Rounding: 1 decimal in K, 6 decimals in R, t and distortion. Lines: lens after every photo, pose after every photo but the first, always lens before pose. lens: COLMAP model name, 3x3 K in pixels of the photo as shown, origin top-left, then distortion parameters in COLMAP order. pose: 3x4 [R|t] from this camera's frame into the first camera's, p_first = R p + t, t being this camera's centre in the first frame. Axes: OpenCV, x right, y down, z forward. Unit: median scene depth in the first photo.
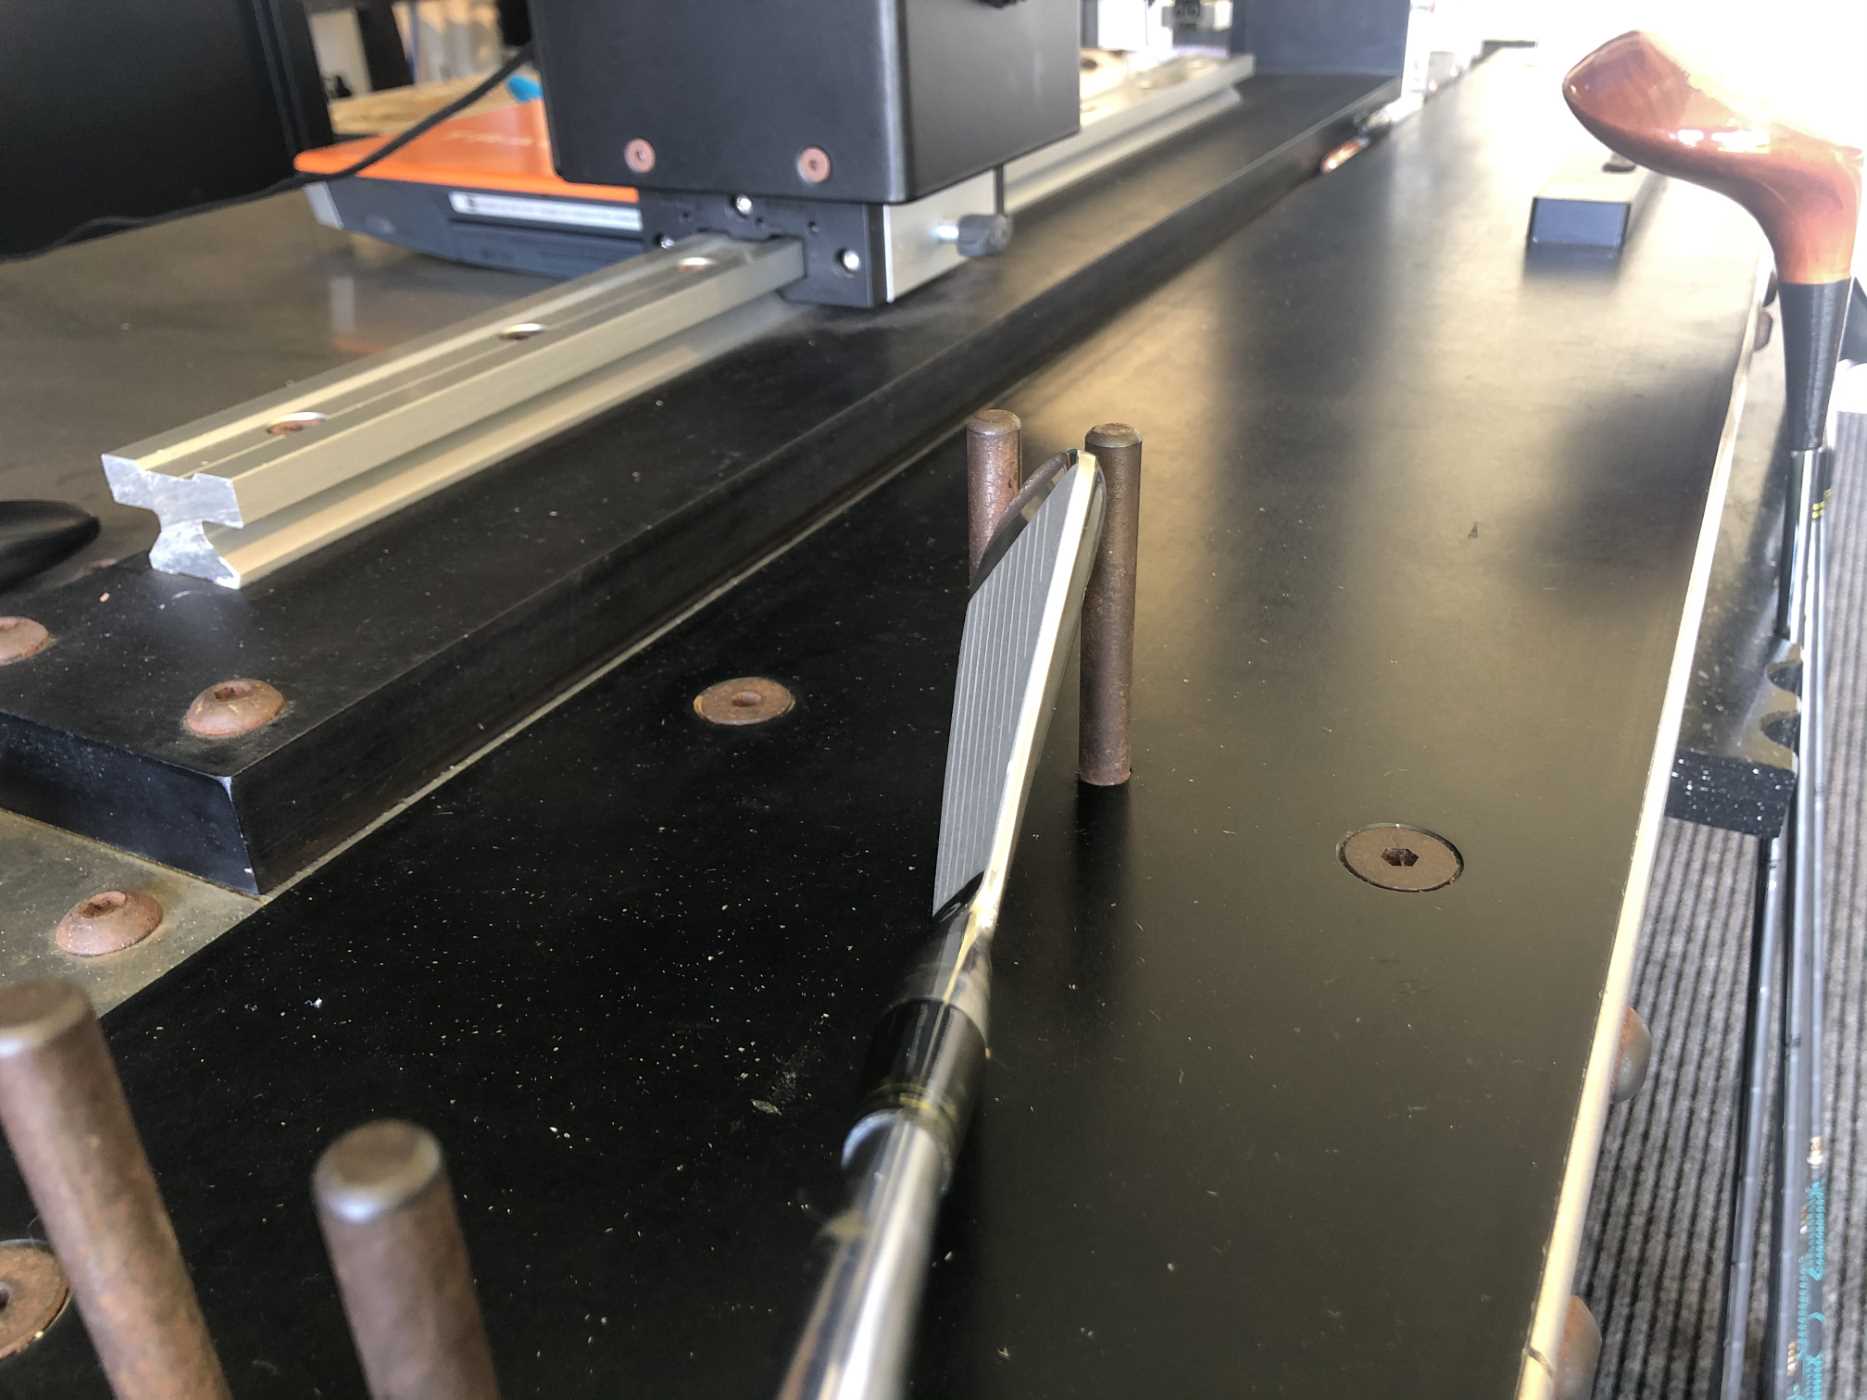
lens RADIAL K [[1611.0, 0, 933.5], [0, 1611.0, 700.0], [0, 0, 1]] dist [0.001053, 0.016575]
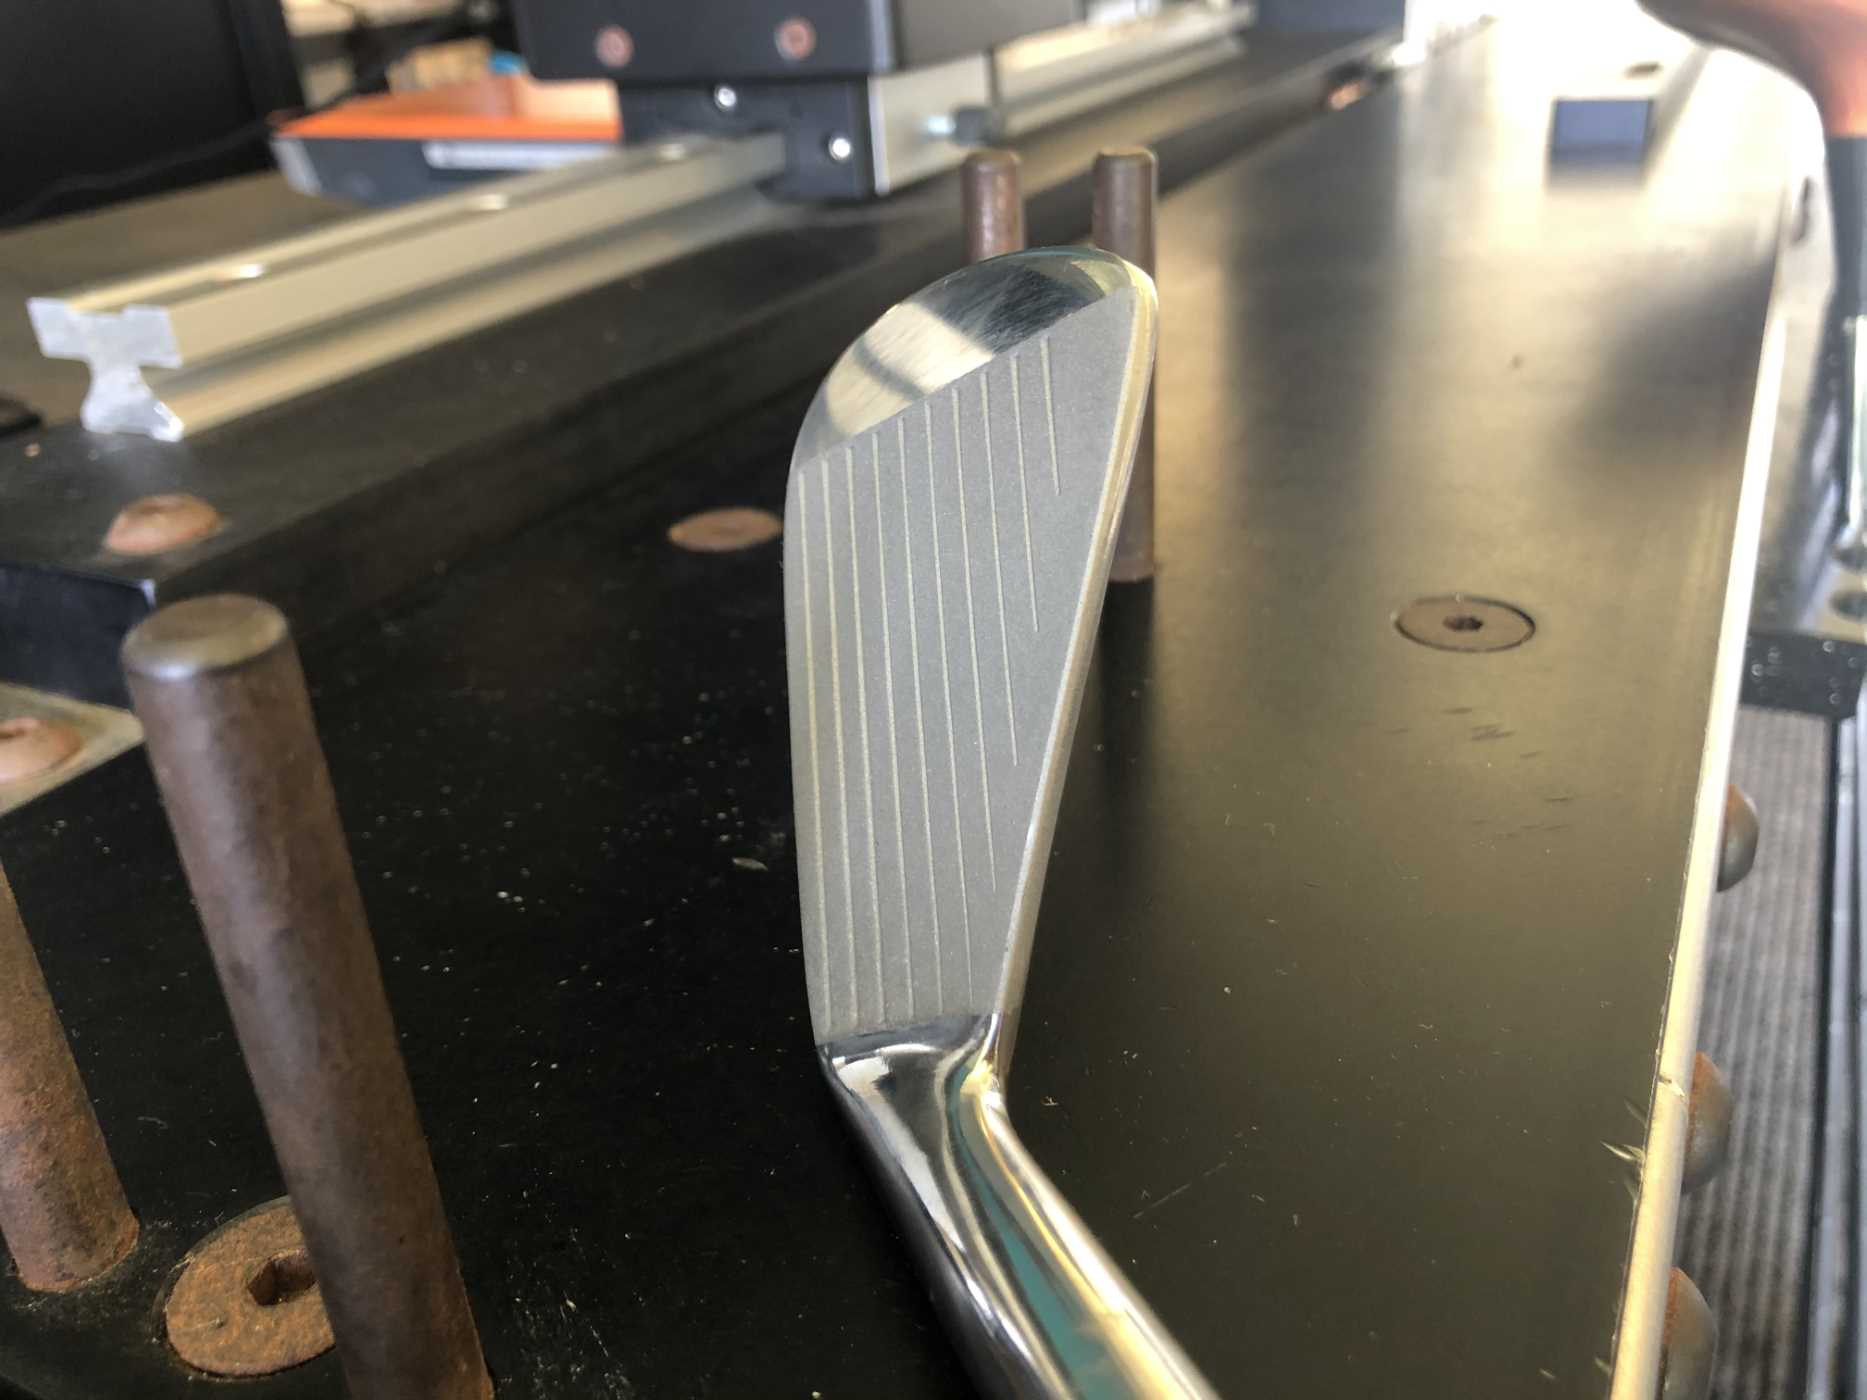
lens RADIAL K [[1628.4, 0, 933.5], [0, 1628.4, 700.0], [0, 0, 1]] dist [0.005579, -0.012545]
pose [[0.999430, -0.032555, -0.008899, 0.002606], [0.032194, 0.998758, -0.038030, 0.096911], [0.010126, 0.037722, 0.999237, 0.060712]]
